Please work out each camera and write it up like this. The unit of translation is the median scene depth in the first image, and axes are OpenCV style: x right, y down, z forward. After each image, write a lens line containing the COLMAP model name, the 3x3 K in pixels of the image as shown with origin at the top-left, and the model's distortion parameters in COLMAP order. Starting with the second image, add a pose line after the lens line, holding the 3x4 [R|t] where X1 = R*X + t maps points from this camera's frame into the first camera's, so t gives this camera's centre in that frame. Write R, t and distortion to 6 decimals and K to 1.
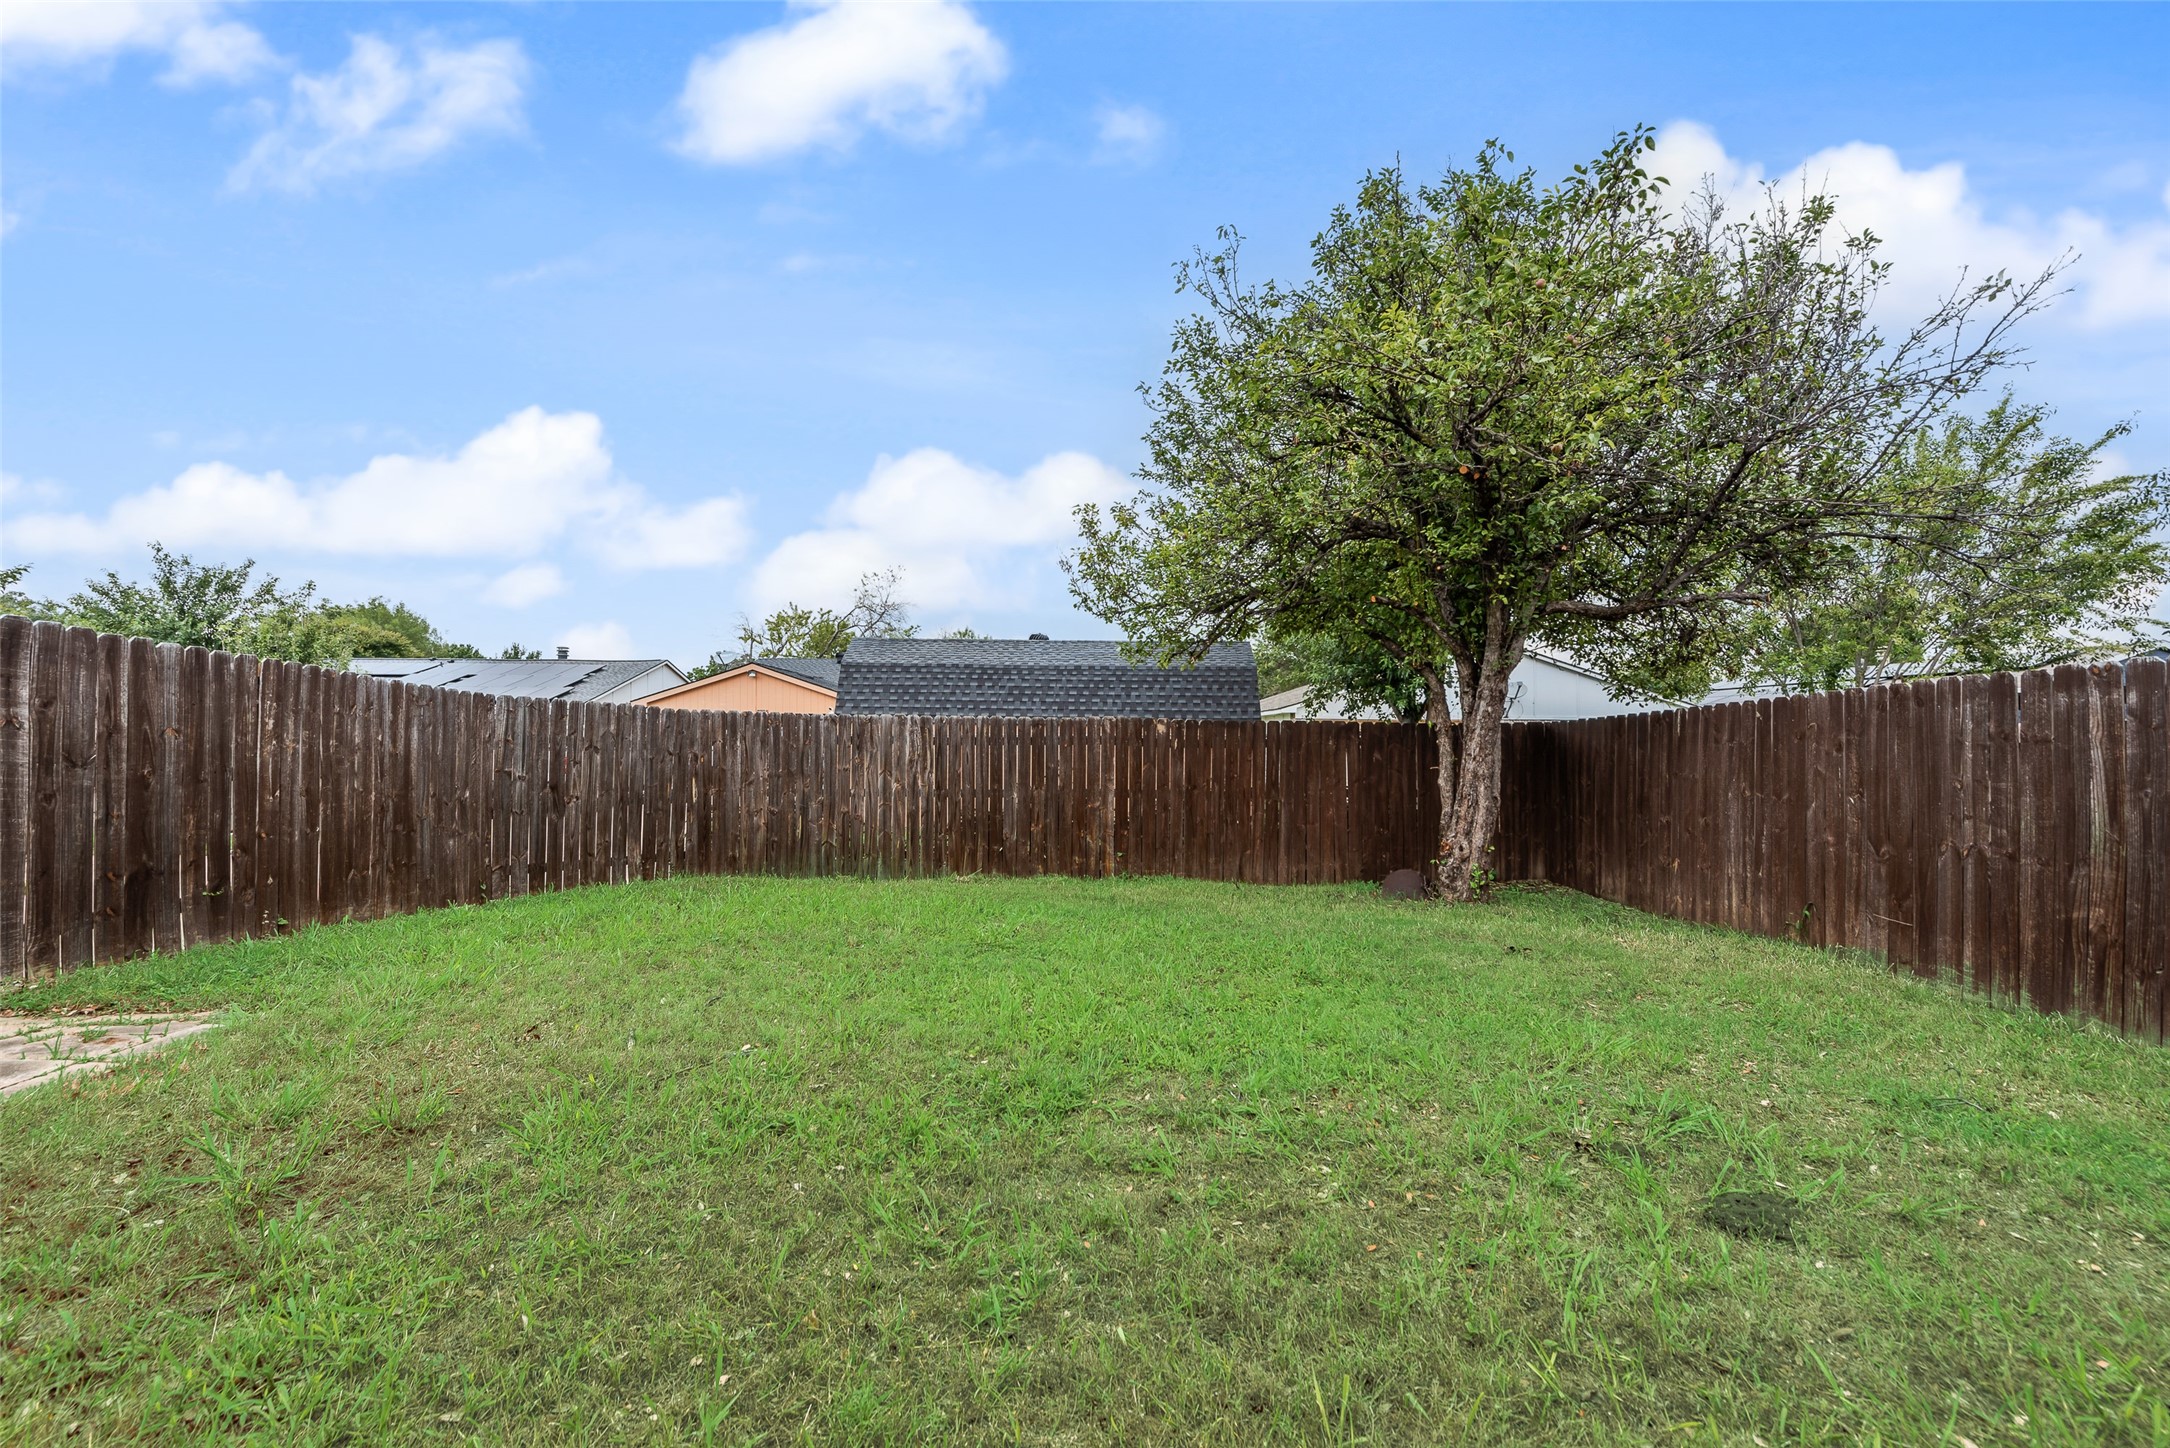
lens RADIAL K [[851.9, 0, 1085.4], [0, 851.9, 728.8], [0, 0, 1]] dist [0.010409, -0.001297]
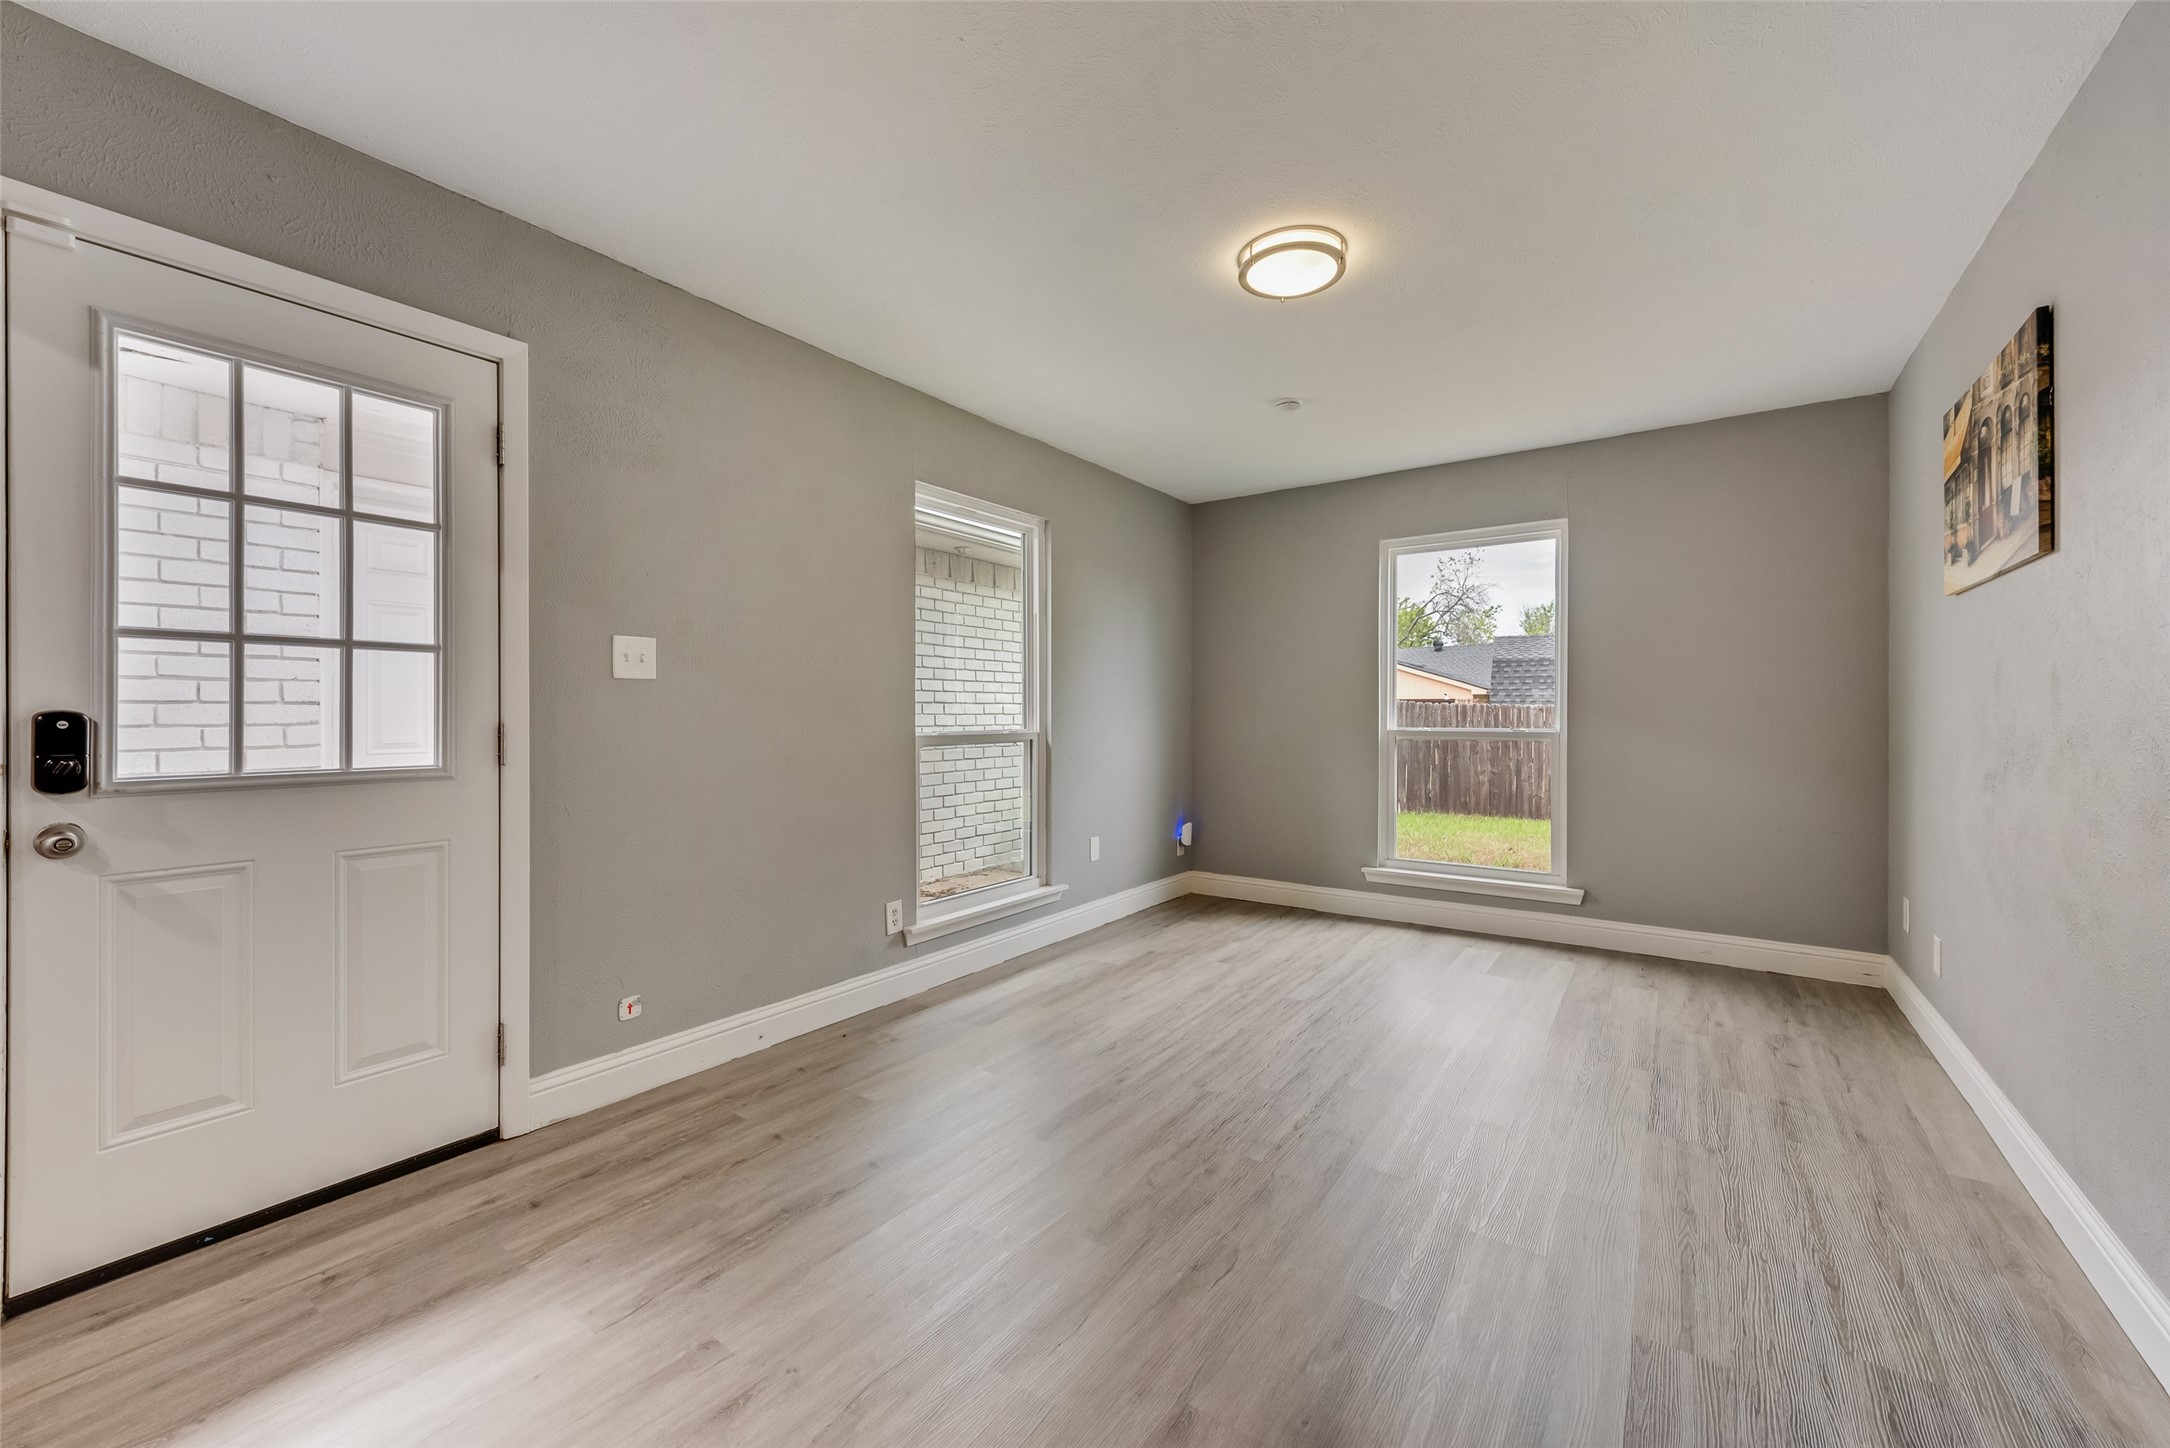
lens RADIAL K [[851.9, 0, 1071.7], [0, 851.9, 711.8], [0, 0, 1]] dist [0.010409, -0.001297]
pose [[0.811711, -0.005339, -0.584034, -0.162797], [0.008182, 0.999964, 0.002230, -0.024733], [0.584002, -0.006589, 0.811726, -0.955238]]
